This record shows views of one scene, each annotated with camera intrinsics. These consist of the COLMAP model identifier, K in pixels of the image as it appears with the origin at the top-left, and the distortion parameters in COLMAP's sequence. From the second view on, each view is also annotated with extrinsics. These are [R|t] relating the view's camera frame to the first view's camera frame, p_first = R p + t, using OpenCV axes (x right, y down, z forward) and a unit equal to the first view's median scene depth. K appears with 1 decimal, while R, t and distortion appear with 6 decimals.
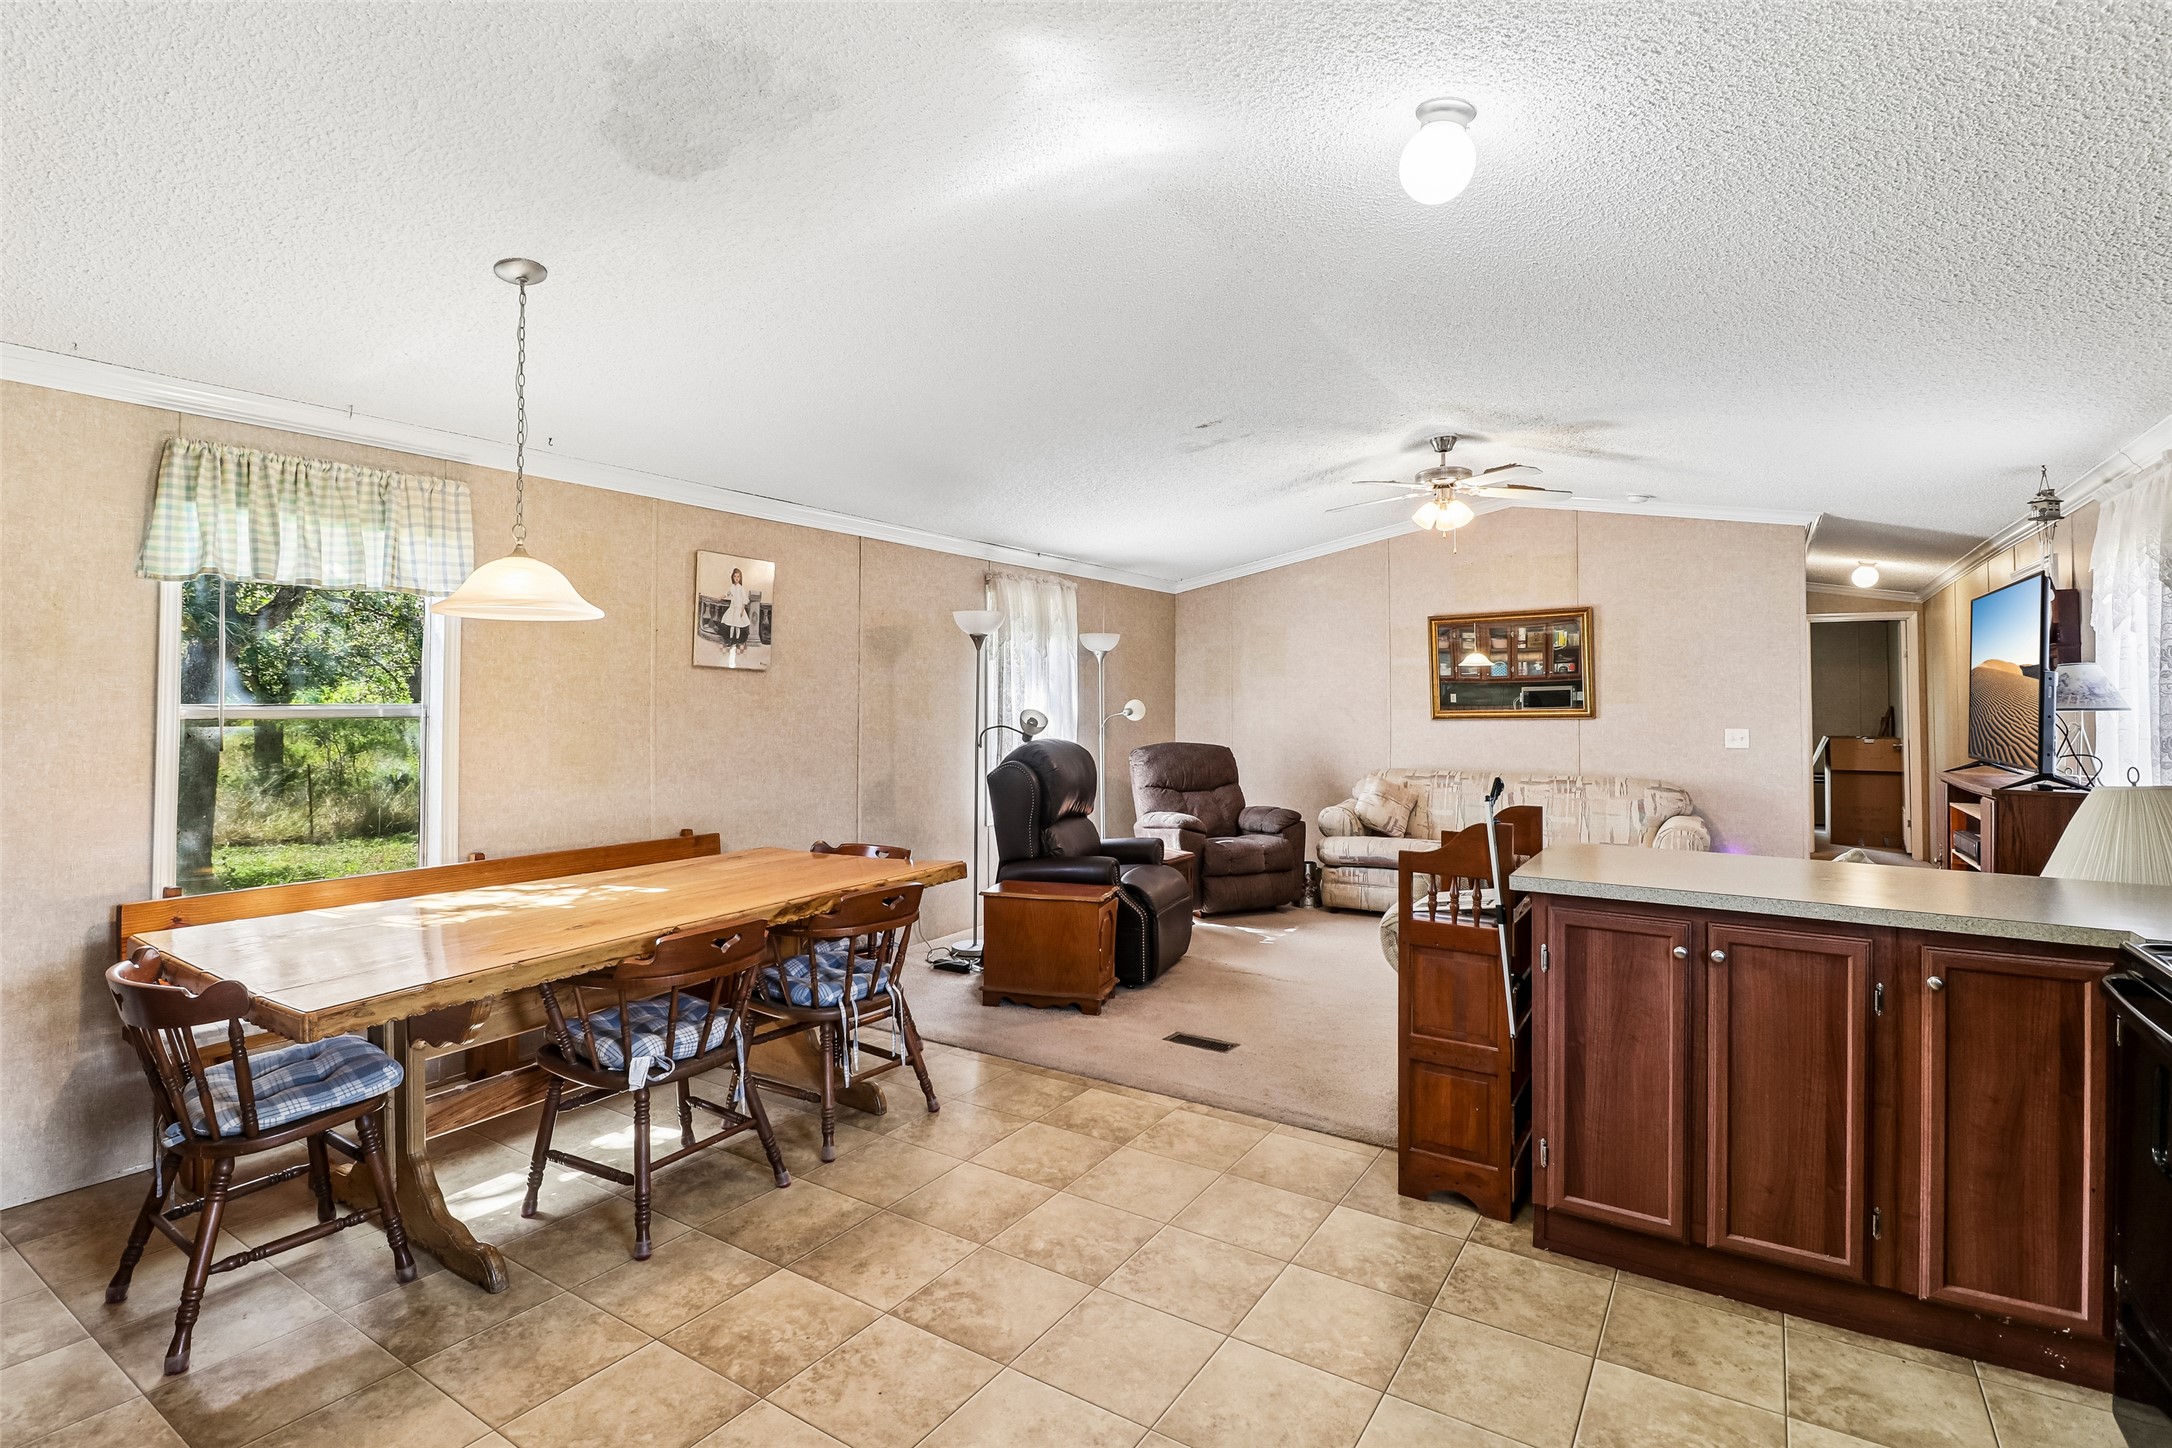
lens RADIAL K [[1039.1, 0, 1068.5], [0, 1039.1, 688.6], [0, 0, 1]] dist [-0.002455, -0.010770]
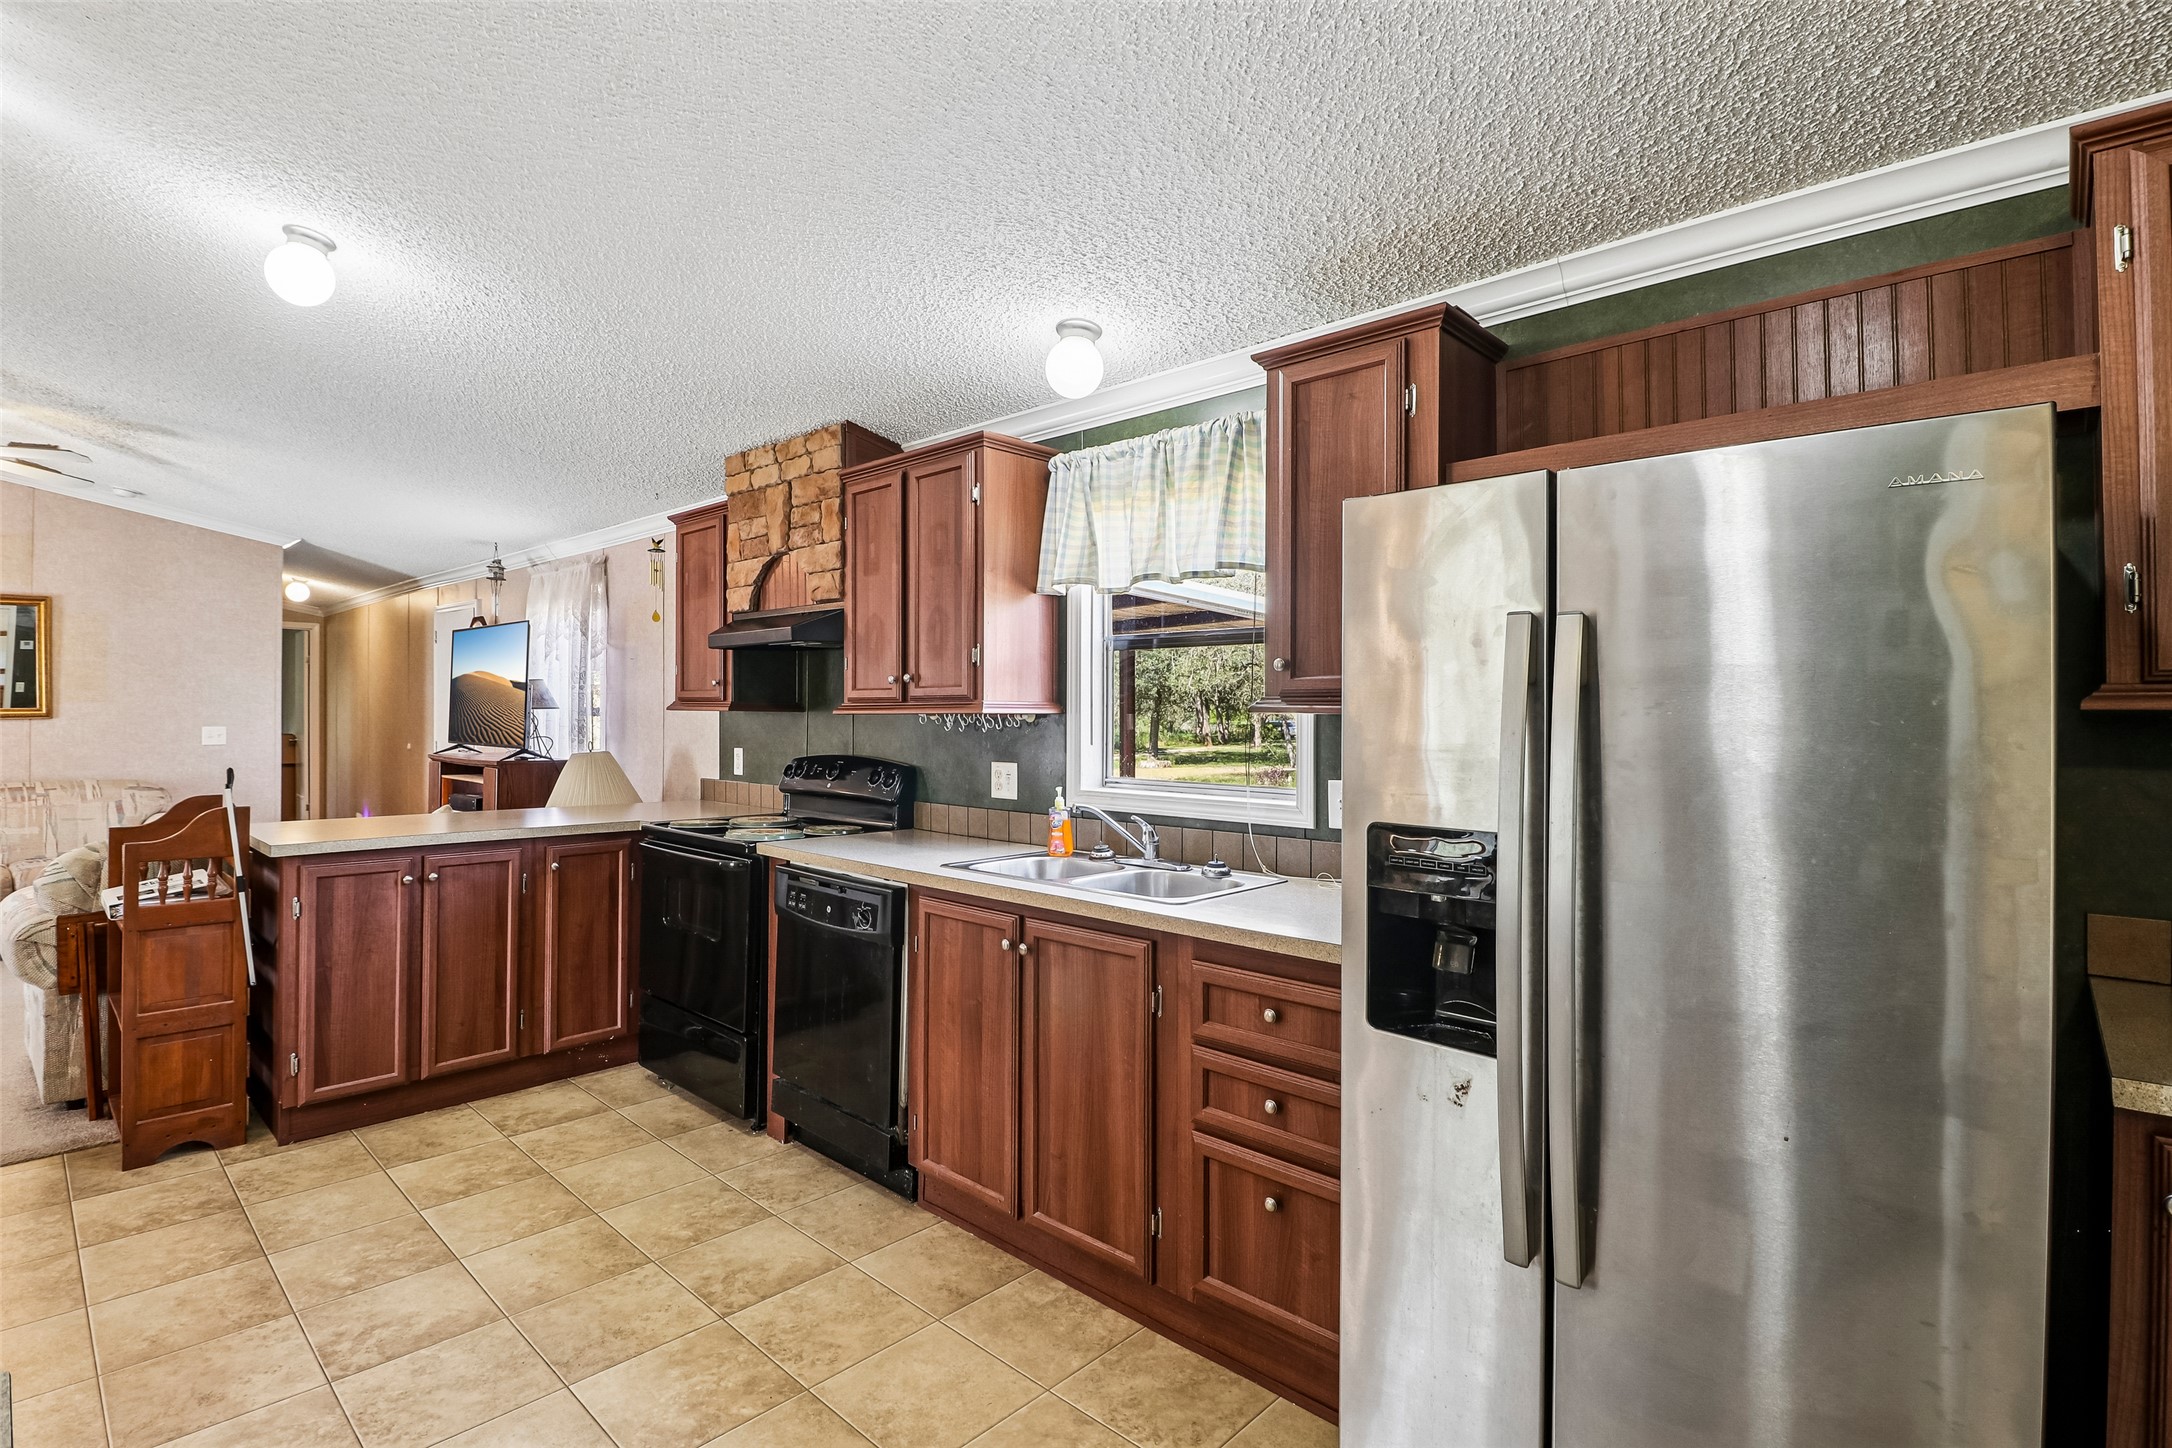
lens RADIAL K [[1039.1, 0, 1082.0], [0, 1039.1, 696.0], [0, 0, 1]] dist [-0.002455, -0.010770]
pose [[0.168536, 0.010509, 0.985640, -0.550848], [-0.018988, 0.999792, -0.007413, -0.004039], [-0.985513, -0.017466, 0.168700, -0.124337]]
